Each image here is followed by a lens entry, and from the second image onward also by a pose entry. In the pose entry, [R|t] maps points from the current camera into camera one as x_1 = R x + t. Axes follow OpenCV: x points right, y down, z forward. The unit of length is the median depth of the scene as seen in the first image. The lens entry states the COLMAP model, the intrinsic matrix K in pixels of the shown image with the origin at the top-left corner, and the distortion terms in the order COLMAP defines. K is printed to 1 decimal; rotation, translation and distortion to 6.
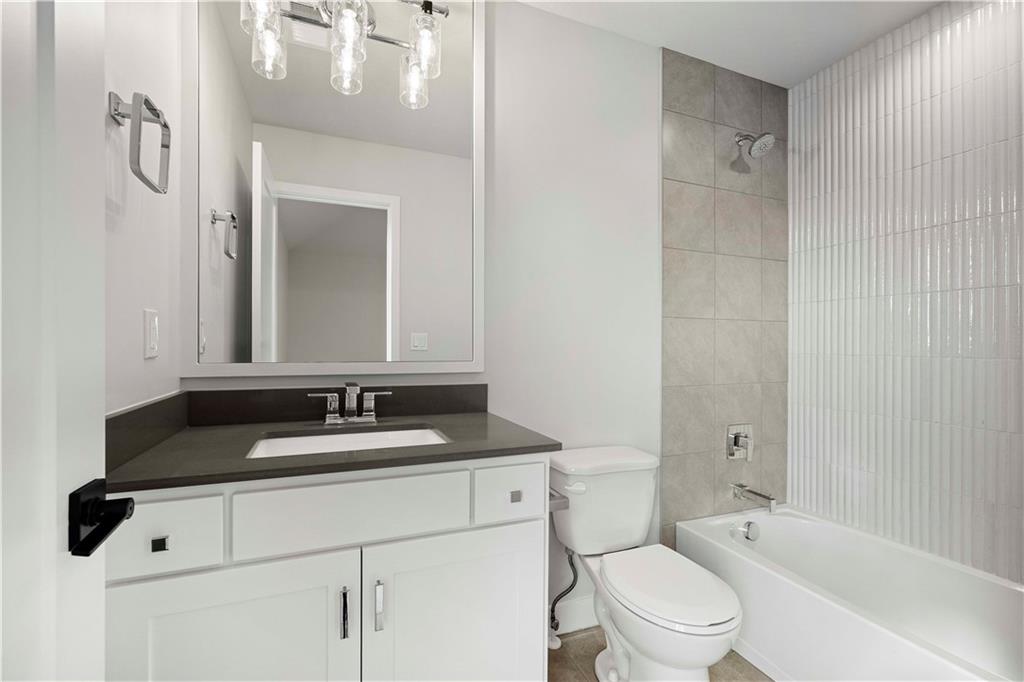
lens RADIAL K [[445.9, 0, 507.9], [0, 445.9, 347.8], [0, 0, 1]] dist [-0.000637, -0.000856]
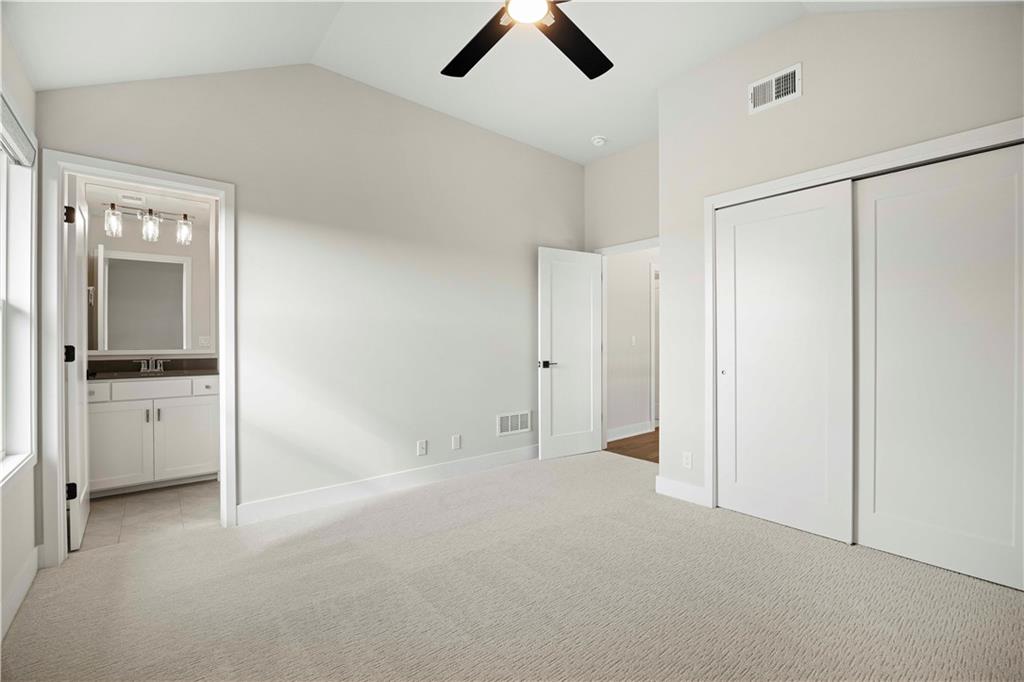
lens RADIAL K [[445.9, 0, 520.1], [0, 445.9, 341.8], [0, 0, 1]] dist [-0.000637, -0.000856]
pose [[0.952584, -0.006474, 0.304206, 0.994546], [0.001935, 0.999882, 0.015220, -0.052256], [-0.304269, -0.013910, 0.952485, -2.357745]]
